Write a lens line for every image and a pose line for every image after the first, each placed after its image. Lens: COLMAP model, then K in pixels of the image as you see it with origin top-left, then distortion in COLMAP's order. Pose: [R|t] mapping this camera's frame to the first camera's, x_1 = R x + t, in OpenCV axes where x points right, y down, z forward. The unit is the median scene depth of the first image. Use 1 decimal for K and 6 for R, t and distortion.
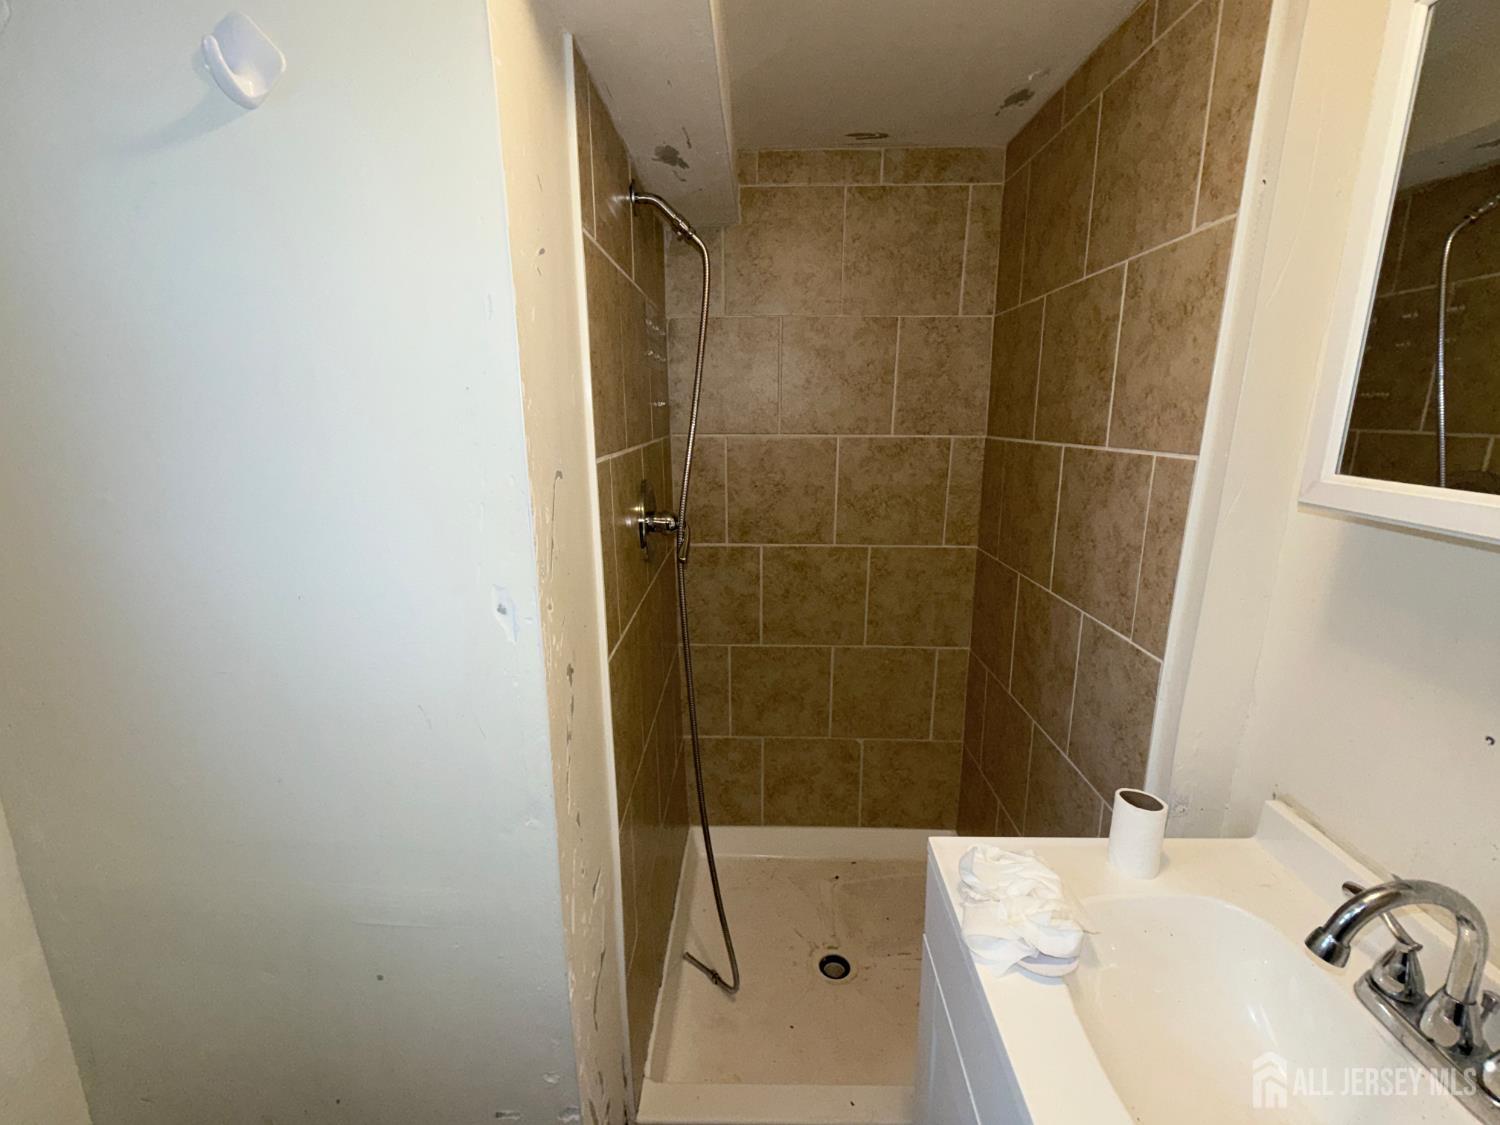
lens RADIAL K [[640.1, 0, 752.3], [0, 640.1, 559.9], [0, 0, 1]] dist [-0.000652, -0.000337]
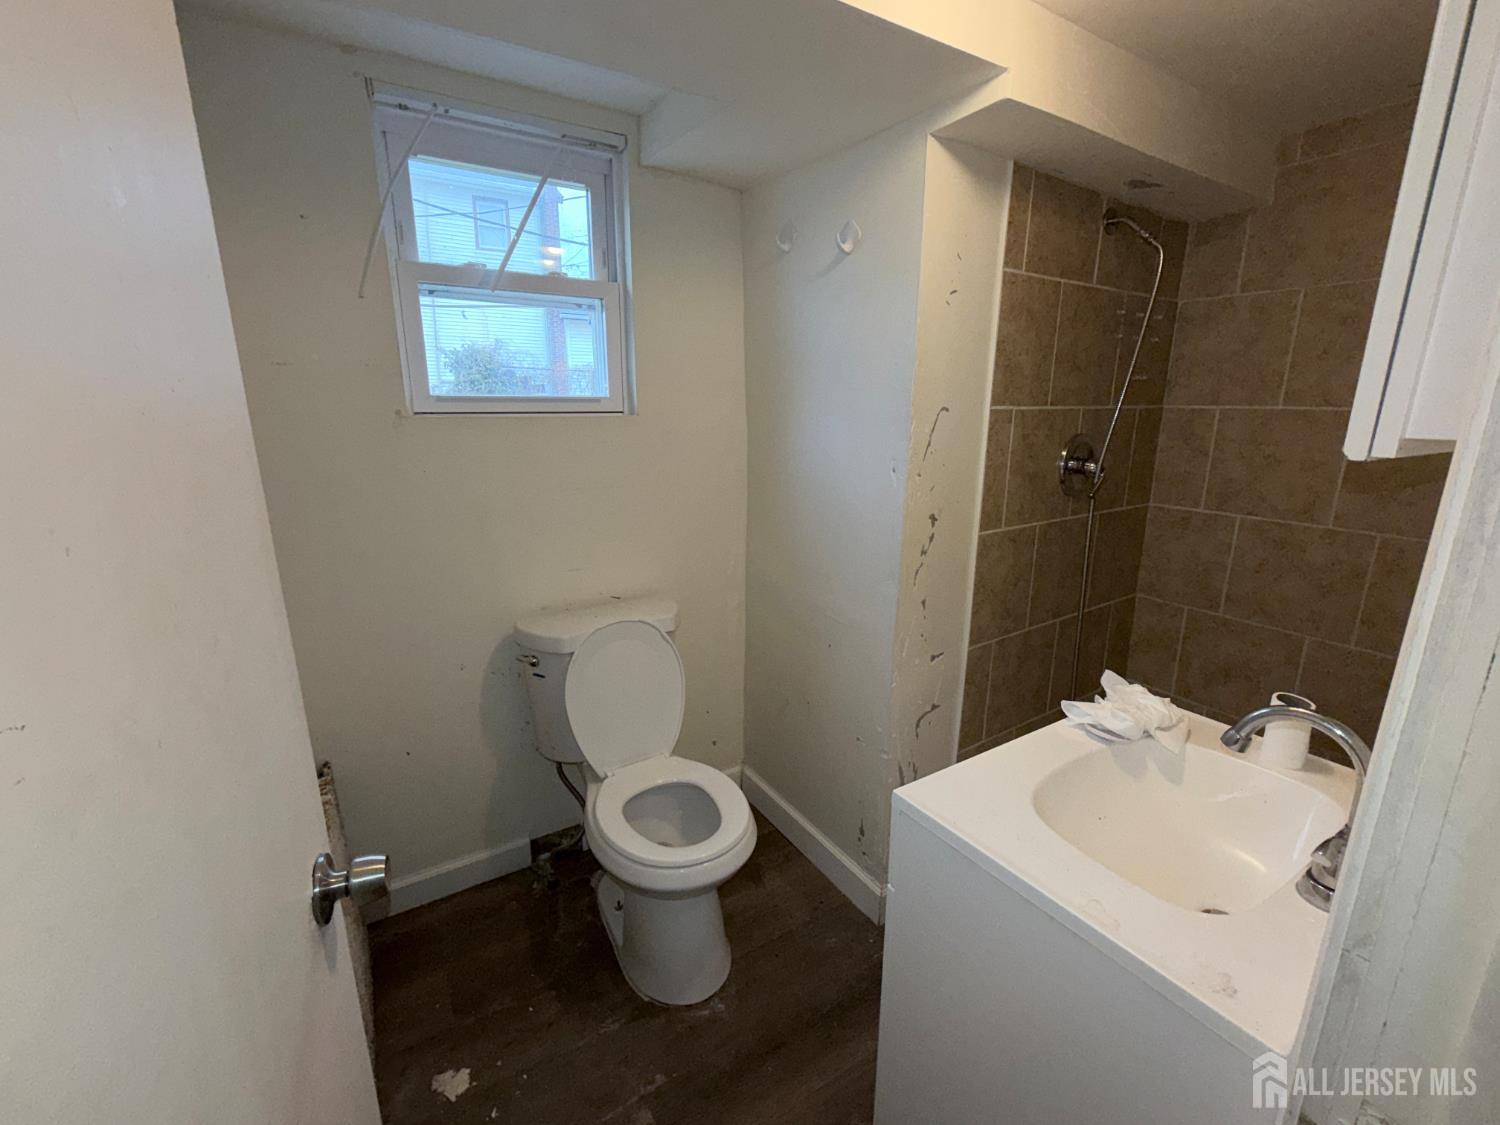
lens RADIAL K [[640.1, 0, 752.3], [0, 640.1, 559.9], [0, 0, 1]] dist [-0.000652, -0.000337]
pose [[0.550763, 0.205025, -0.809089, 0.572466], [-0.197782, 0.973811, 0.112132, 0.113347], [0.810890, 0.098265, 0.576889, -0.284961]]
